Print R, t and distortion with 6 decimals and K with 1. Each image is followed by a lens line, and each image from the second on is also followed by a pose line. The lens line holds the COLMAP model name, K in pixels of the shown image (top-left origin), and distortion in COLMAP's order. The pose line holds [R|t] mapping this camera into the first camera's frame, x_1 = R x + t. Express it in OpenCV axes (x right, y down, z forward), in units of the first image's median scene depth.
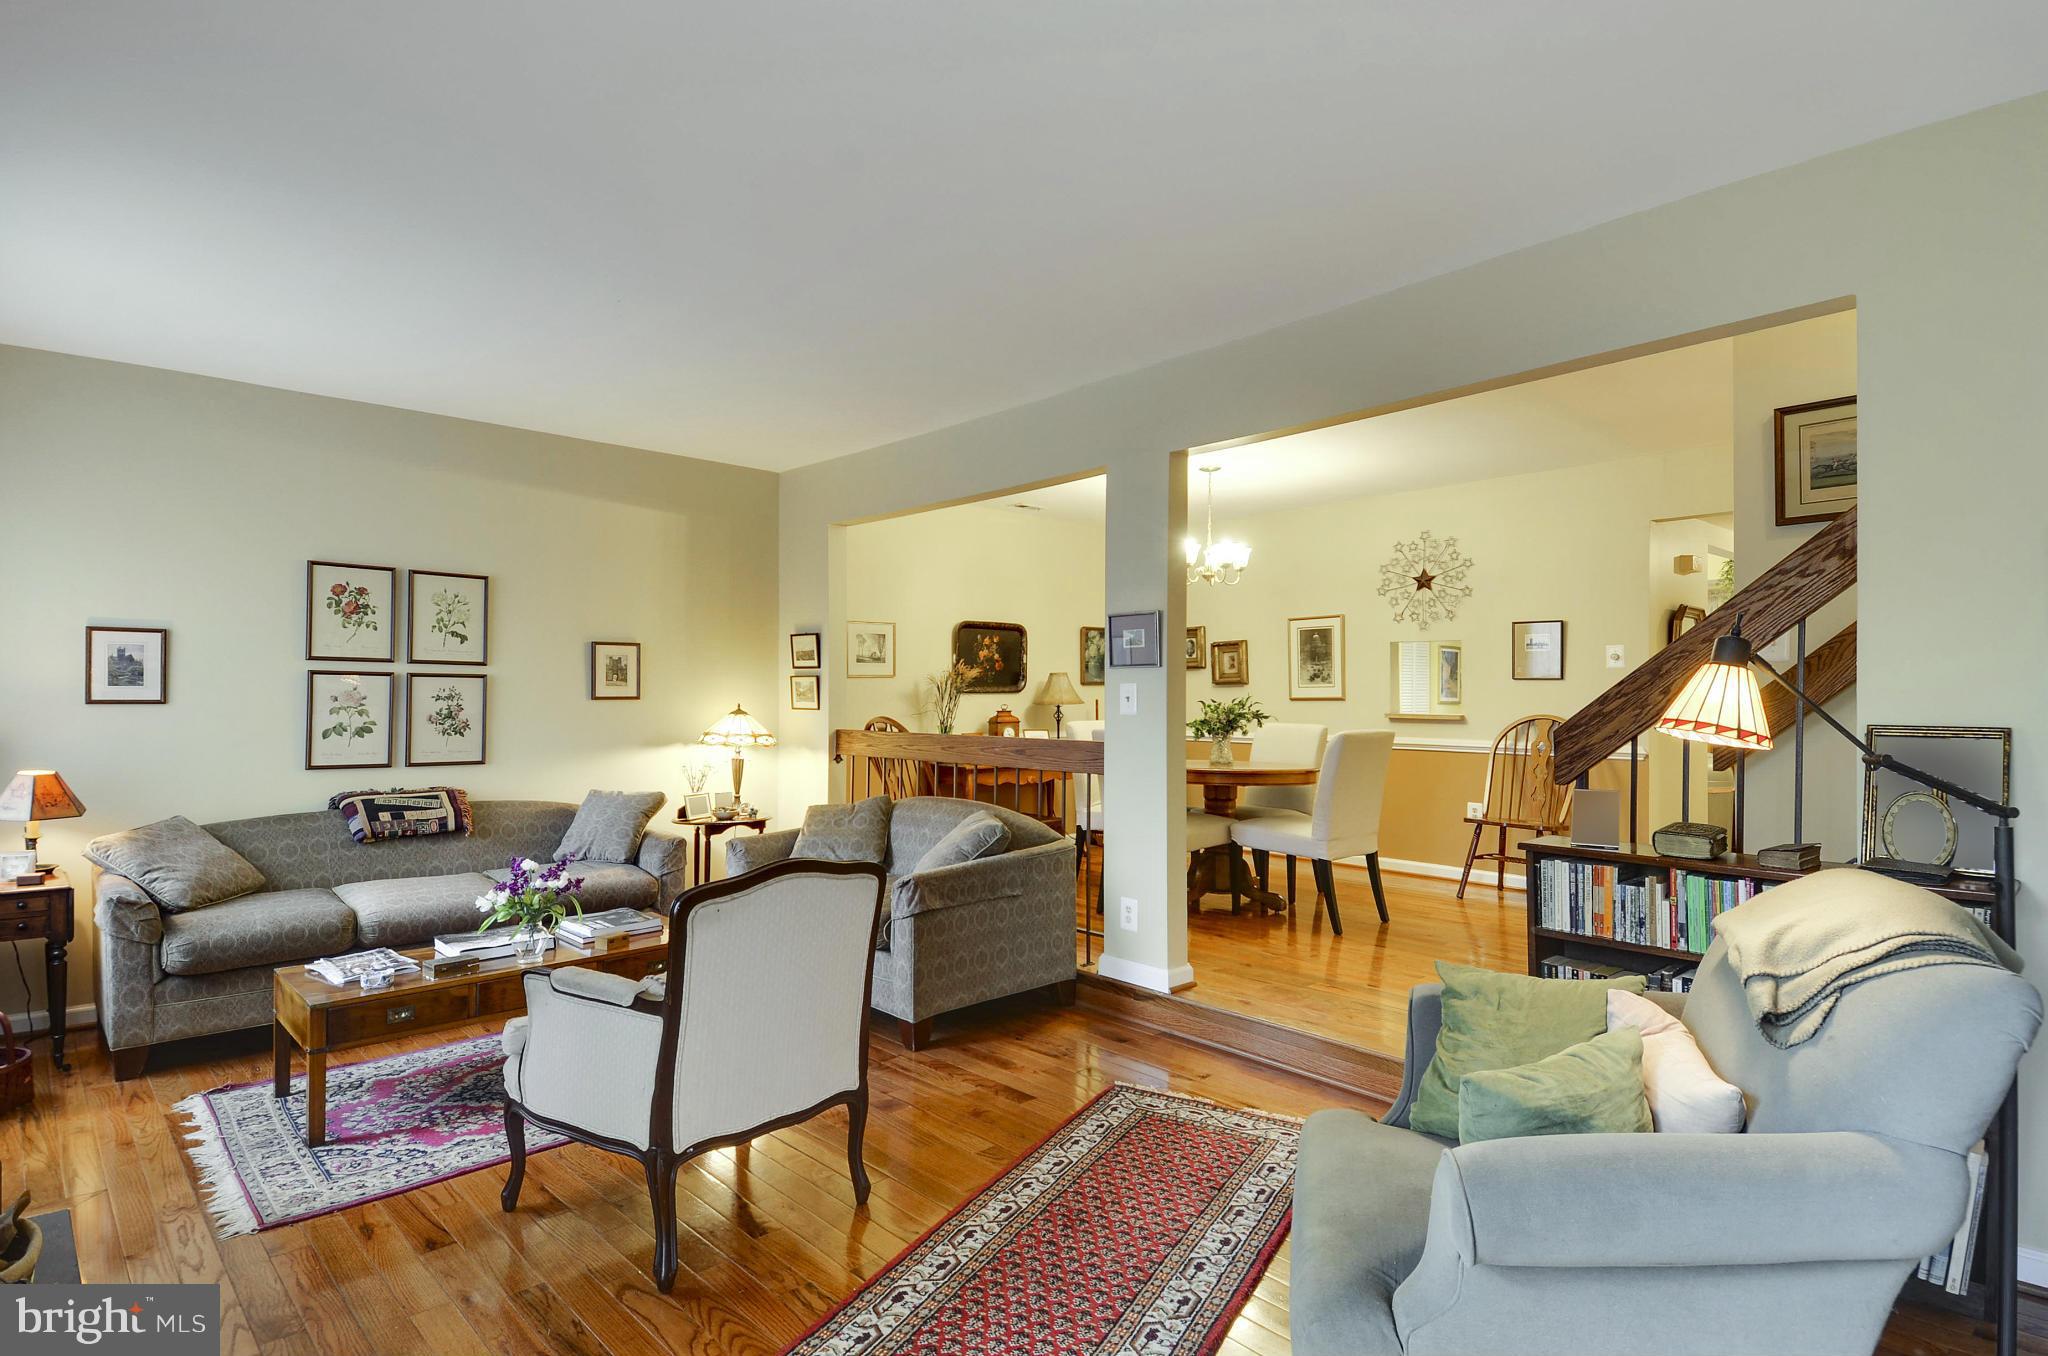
lens RADIAL K [[1031.7, 0, 1001.9], [0, 1031.7, 692.7], [0, 0, 1]] dist [-0.000342, -0.000479]
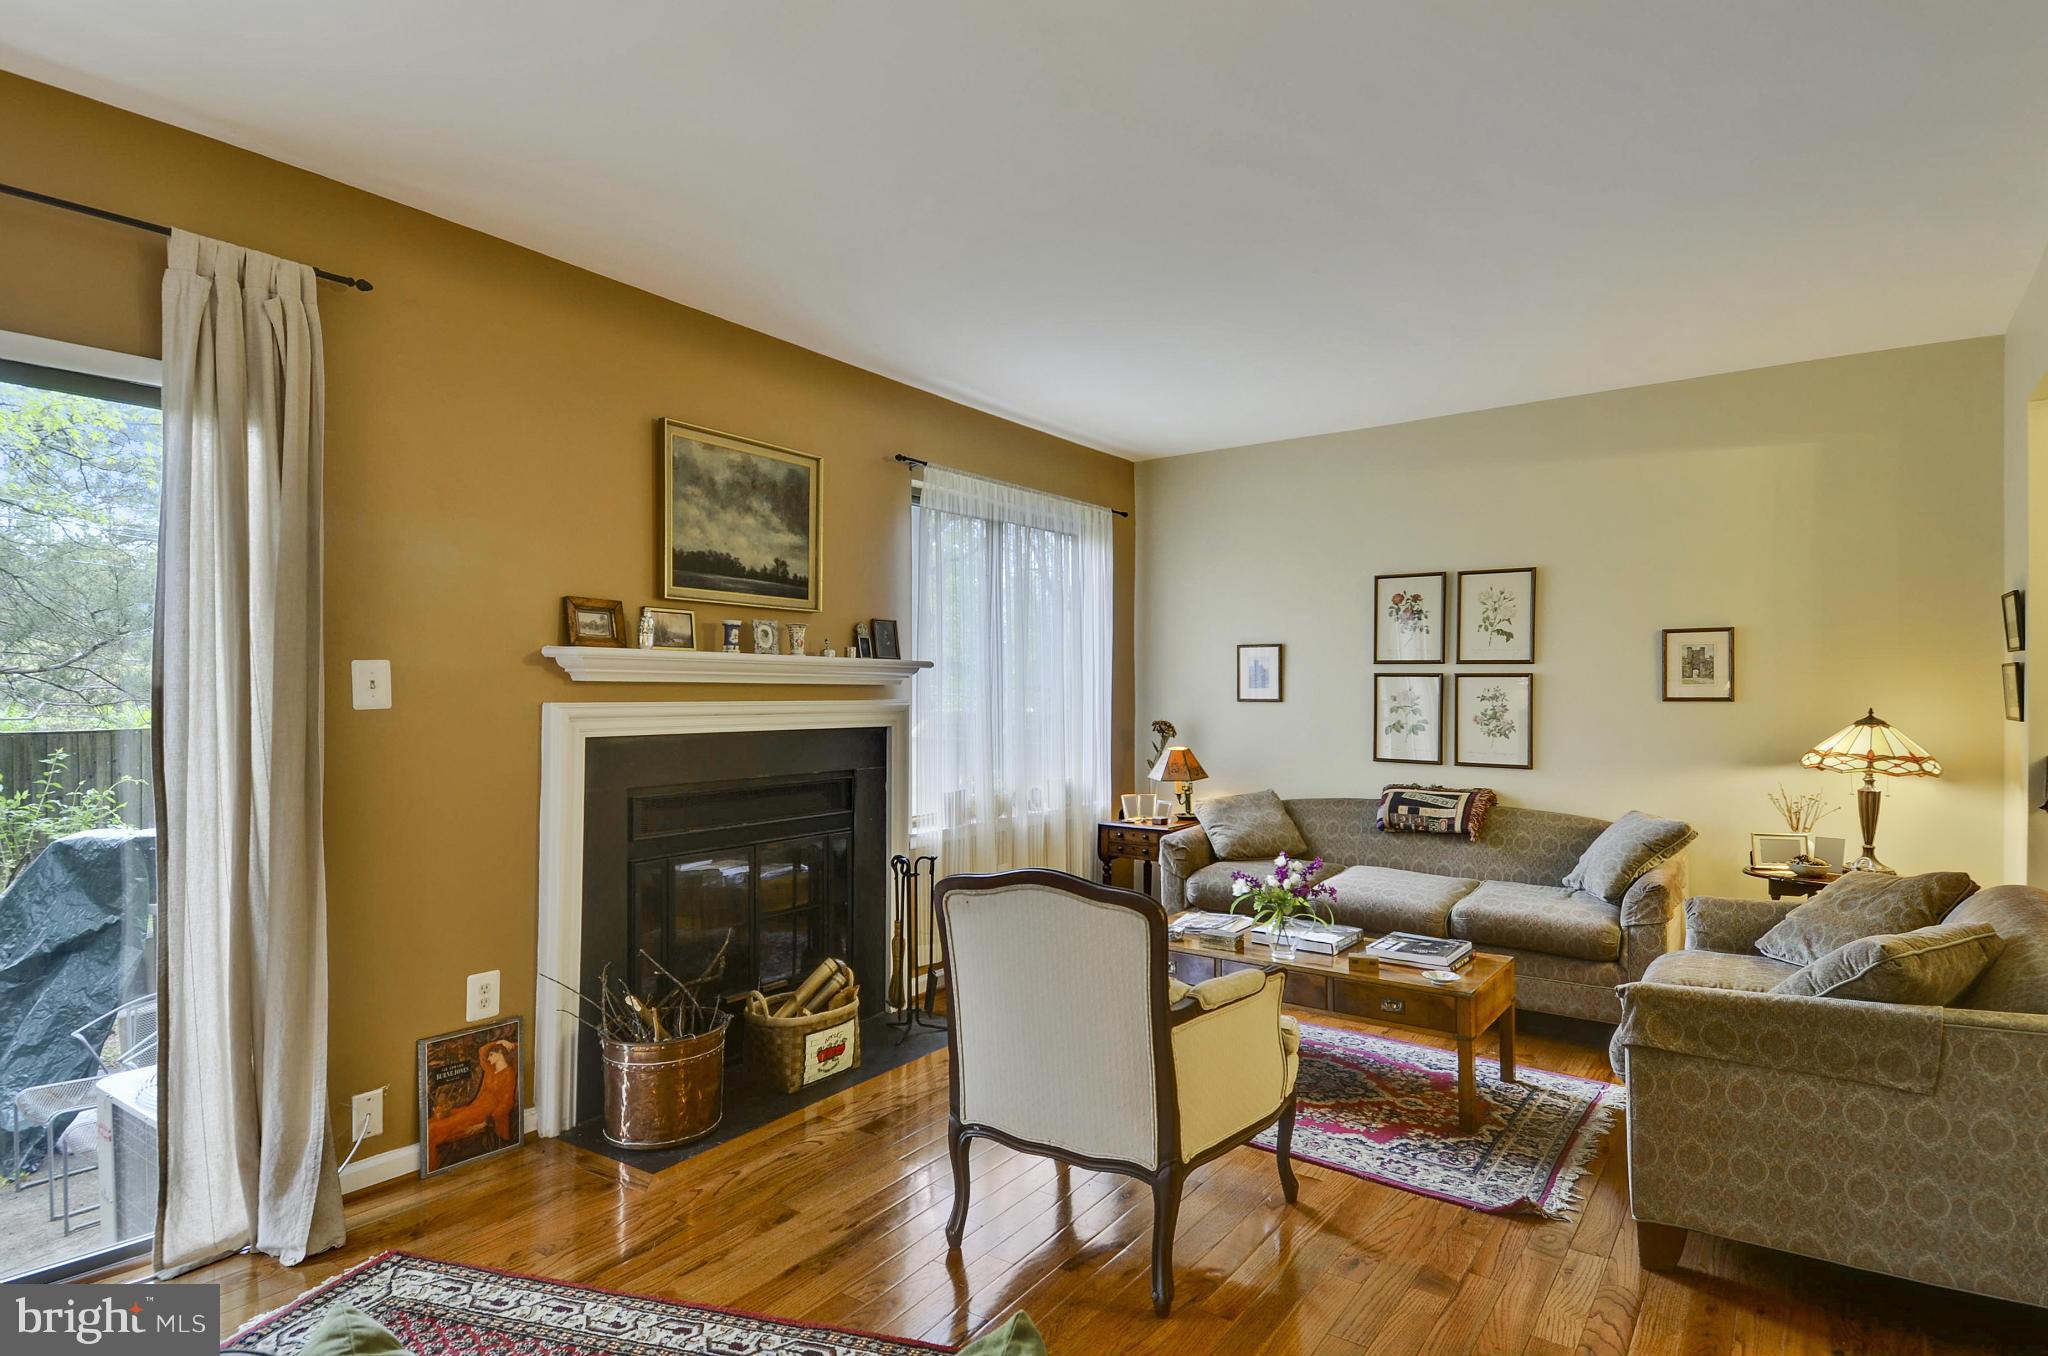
lens RADIAL K [[1045.9, 0, 1065.1], [0, 1045.9, 690.5], [0, 0, 1]] dist [0.029373, -0.049352]
pose [[0.210986, -0.003804, -0.977482, 0.312033], [0.000341, 0.999993, -0.003818, 0.001314], [0.977489, 0.000472, 0.210986, 0.356137]]
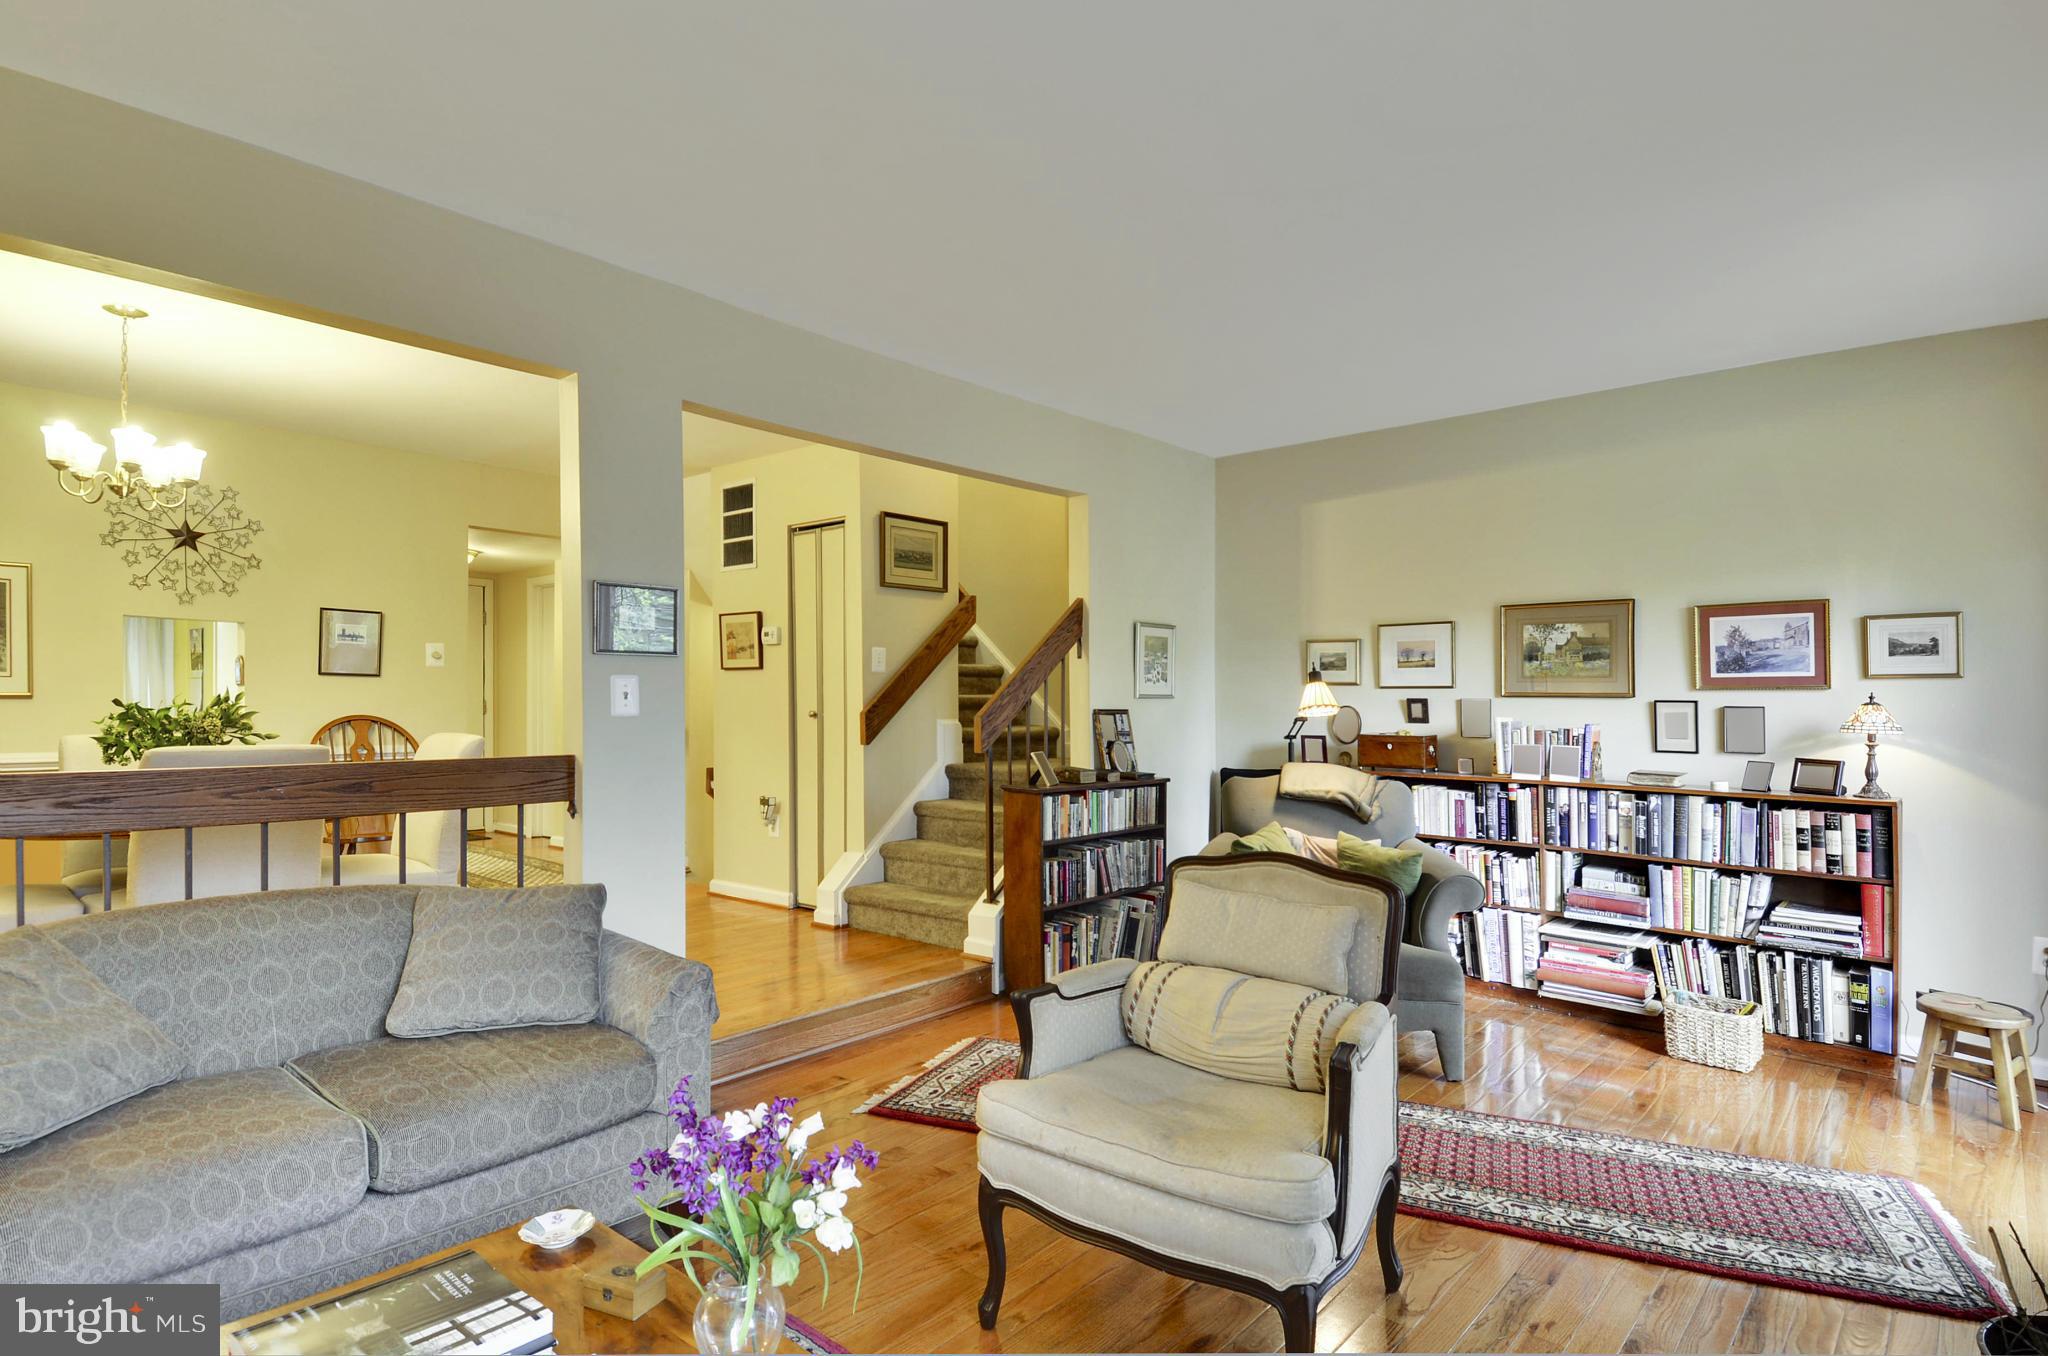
lens RADIAL K [[1044.3, 0, 1004.6], [0, 1044.3, 711.2], [0, 0, 1]] dist [0.093380, -0.075056]
pose [[-0.142354, -0.008535, 0.989779, -0.520486], [-0.006691, 0.999948, 0.007660, 0.007850], [-0.989793, -0.005532, -0.142404, 0.628217]]
